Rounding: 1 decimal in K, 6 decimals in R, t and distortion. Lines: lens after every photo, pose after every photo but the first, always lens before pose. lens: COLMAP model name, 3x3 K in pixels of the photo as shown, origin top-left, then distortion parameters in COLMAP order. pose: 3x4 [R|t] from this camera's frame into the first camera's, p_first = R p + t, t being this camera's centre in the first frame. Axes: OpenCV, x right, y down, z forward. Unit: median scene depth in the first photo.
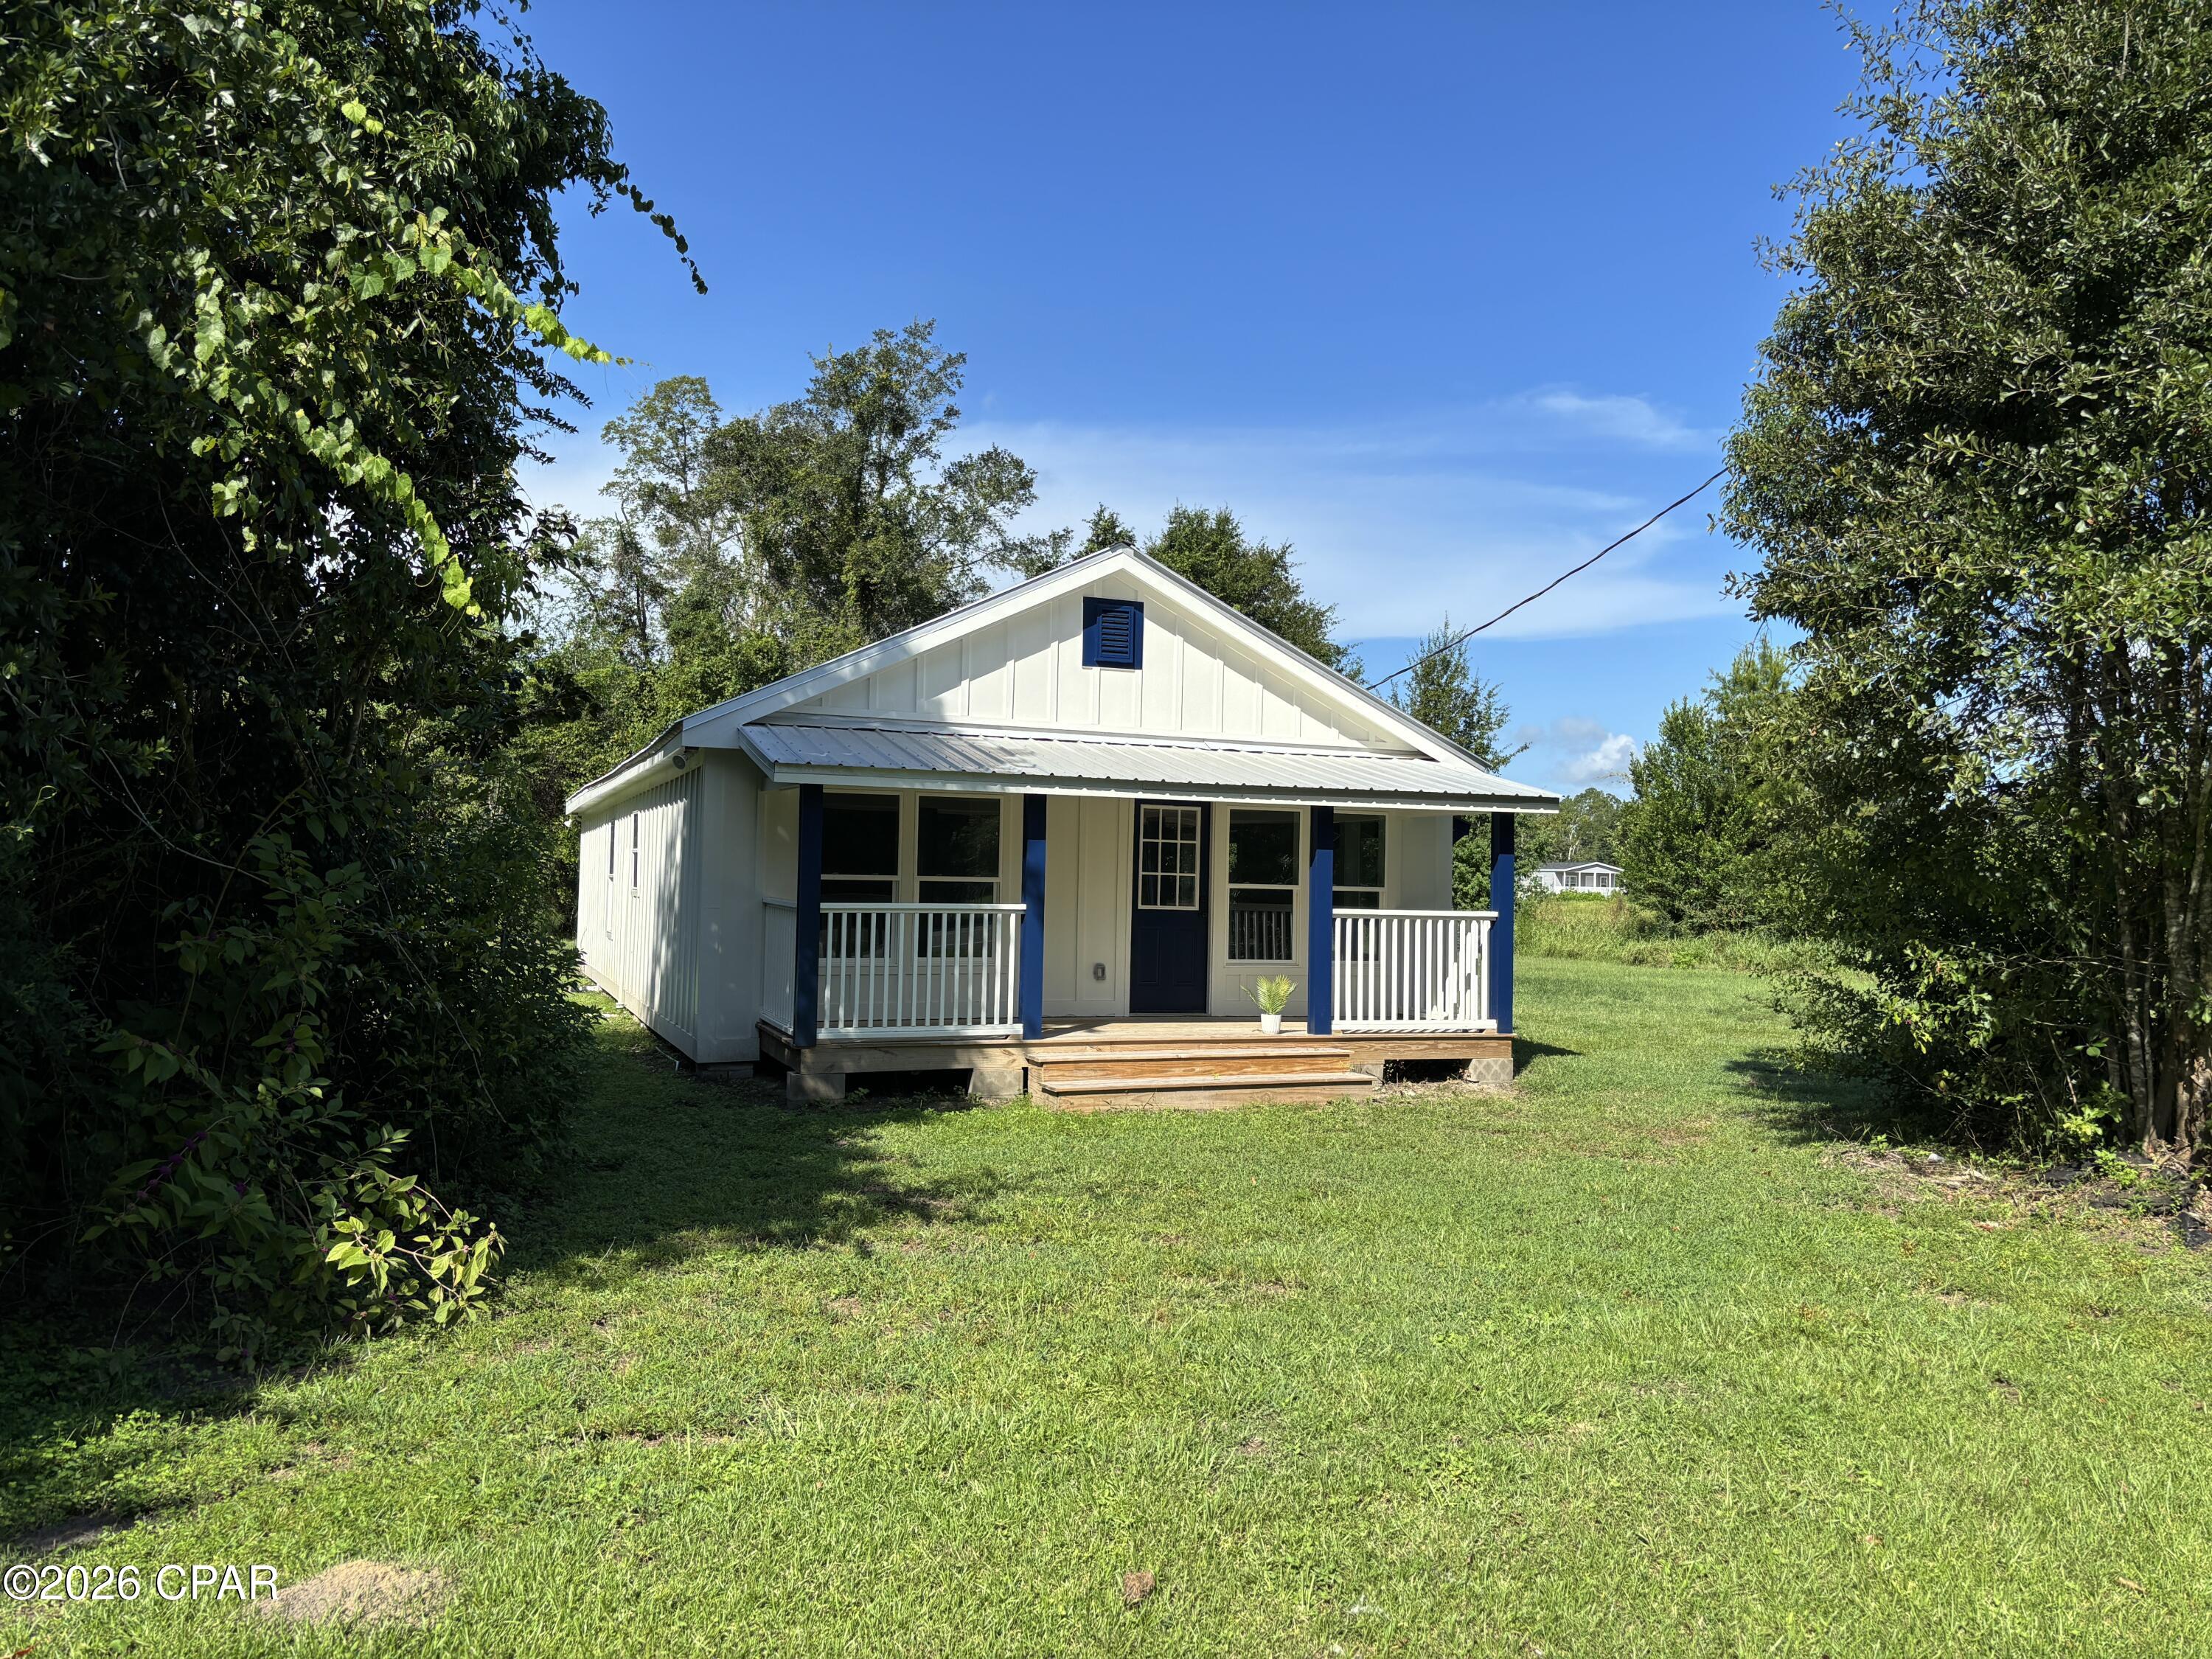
lens RADIAL K [[1675.6, 0, 1106.0], [0, 1675.6, 829.5], [0, 0, 1]] dist [0.101914, -0.155013]
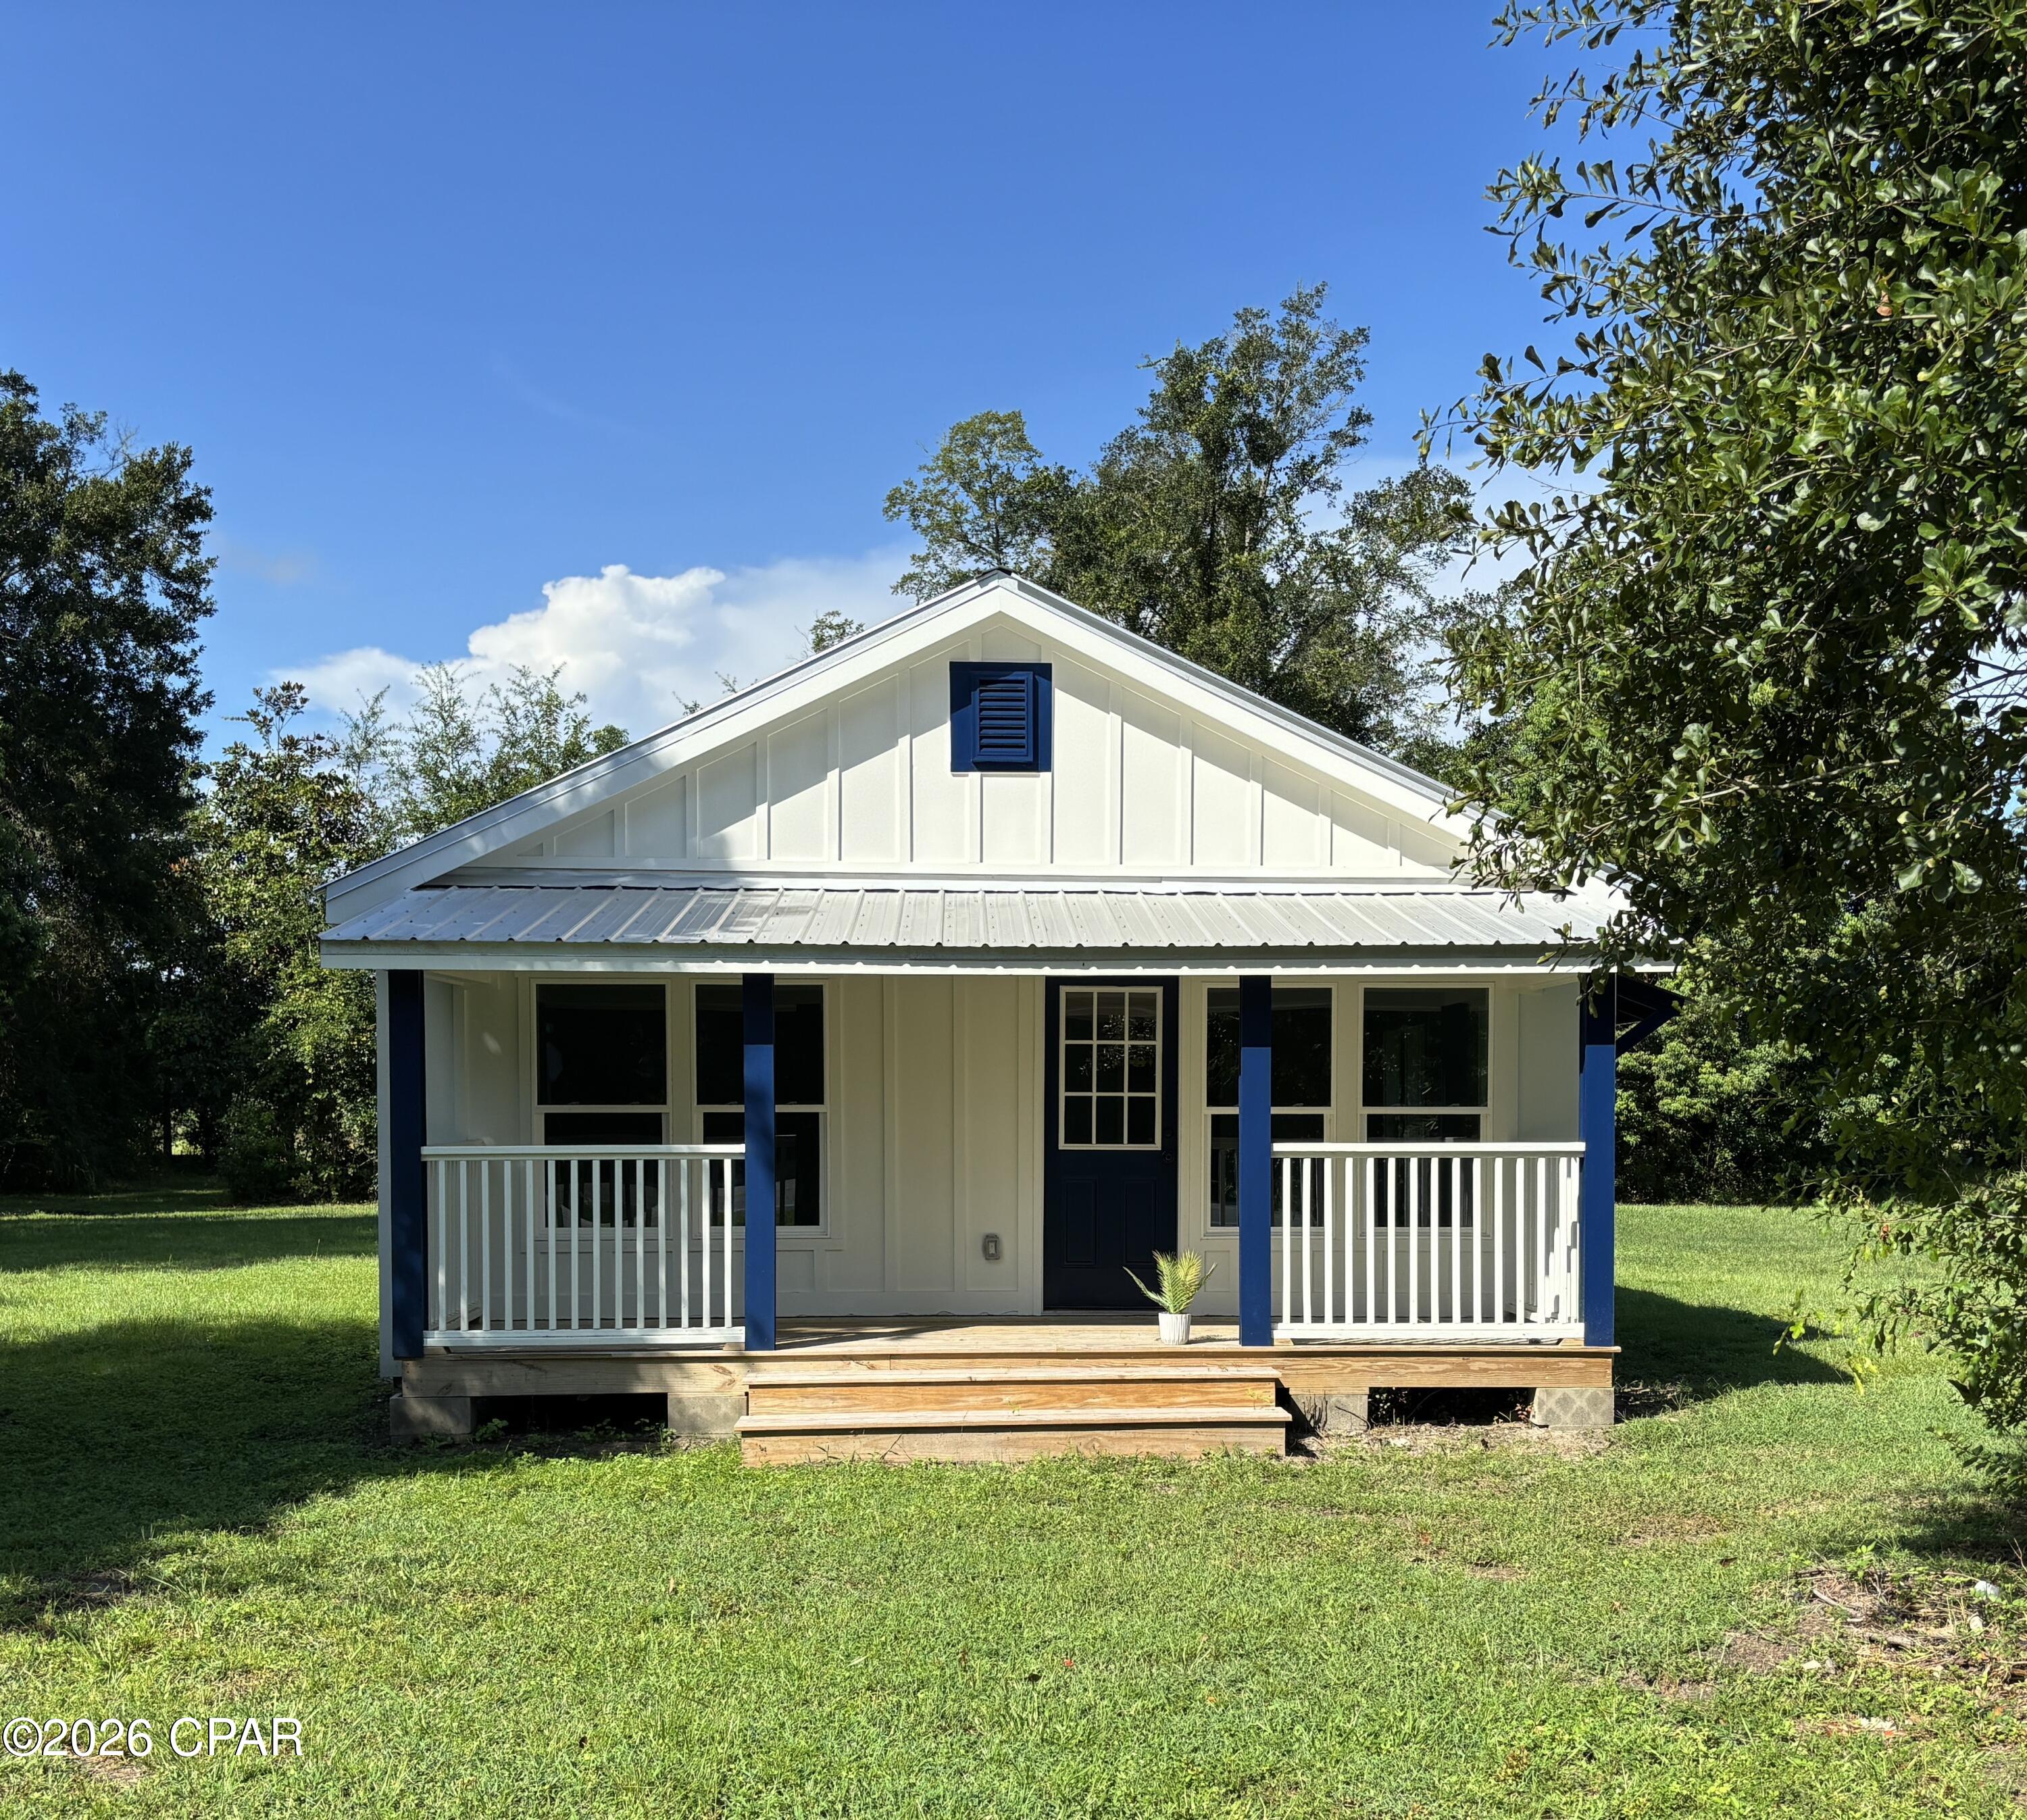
lens RADIAL K [[2340.2, 0, 1053.4], [0, 2340.2, 1204.2], [0, 0, 1]] dist [0.164872, -0.634771]
pose [[0.947959, -0.008988, -0.318266, 0.306396], [0.030258, 0.997620, 0.061951, 0.012929], [0.316952, -0.068357, 0.945975, 0.149500]]
